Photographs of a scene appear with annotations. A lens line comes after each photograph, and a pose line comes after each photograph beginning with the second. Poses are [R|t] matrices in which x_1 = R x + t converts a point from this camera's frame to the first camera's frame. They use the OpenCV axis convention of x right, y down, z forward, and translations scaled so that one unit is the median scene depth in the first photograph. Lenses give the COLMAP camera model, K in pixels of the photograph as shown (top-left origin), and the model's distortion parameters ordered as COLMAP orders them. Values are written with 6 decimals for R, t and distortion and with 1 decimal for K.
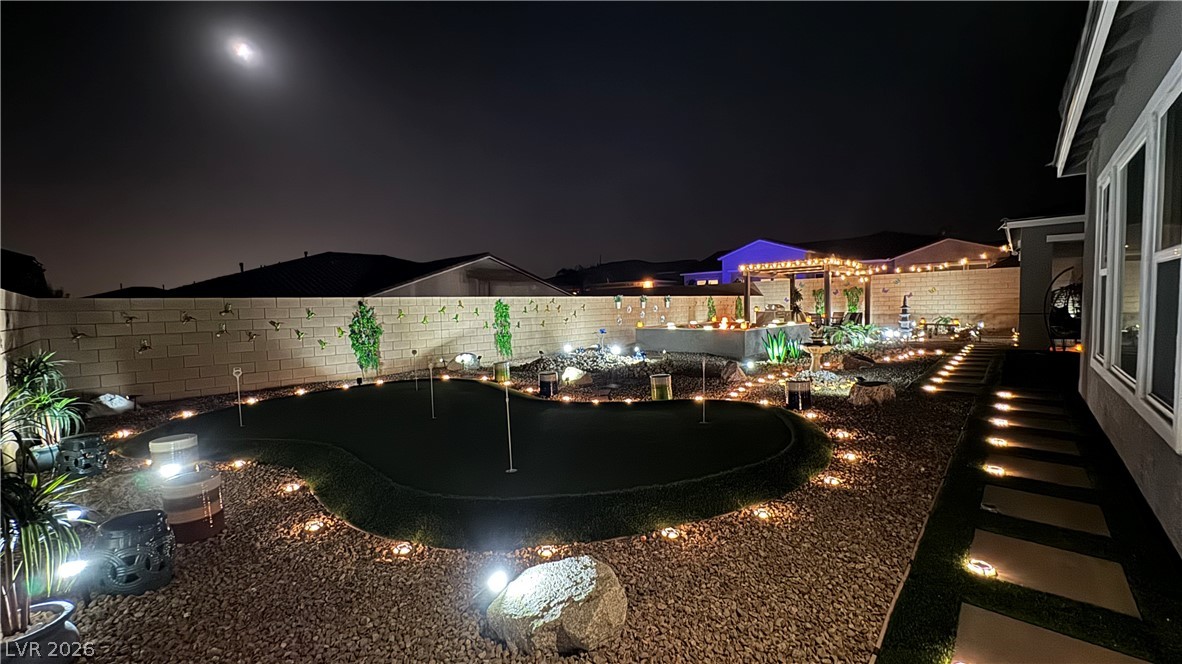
lens RADIAL K [[471.0, 0, 591.9], [0, 471.0, 333.9], [0, 0, 1]] dist [-0.003692, 0.000133]
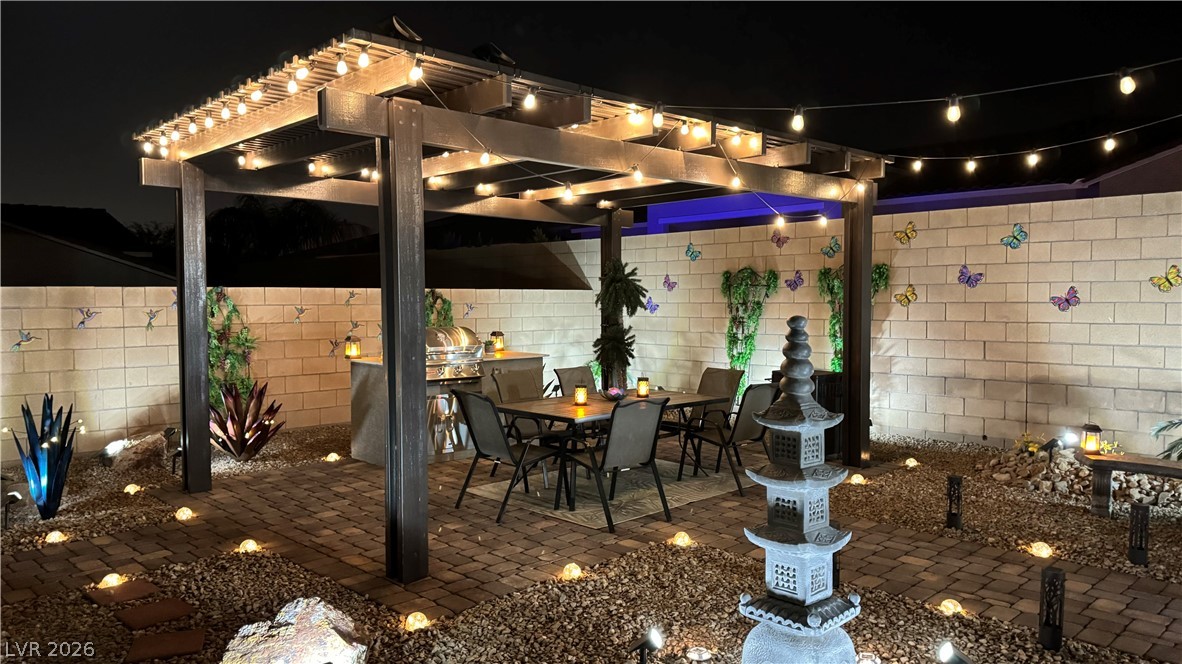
lens RADIAL K [[824.6, 0, 585.0], [0, 824.6, 337.1], [0, 0, 1]] dist [0.044242, -0.046366]
pose [[0.997919, 0.022256, -0.060511, 0.600188], [-0.022946, 0.999679, -0.010719, -0.070044], [0.060253, 0.012085, 0.998110, 0.756388]]
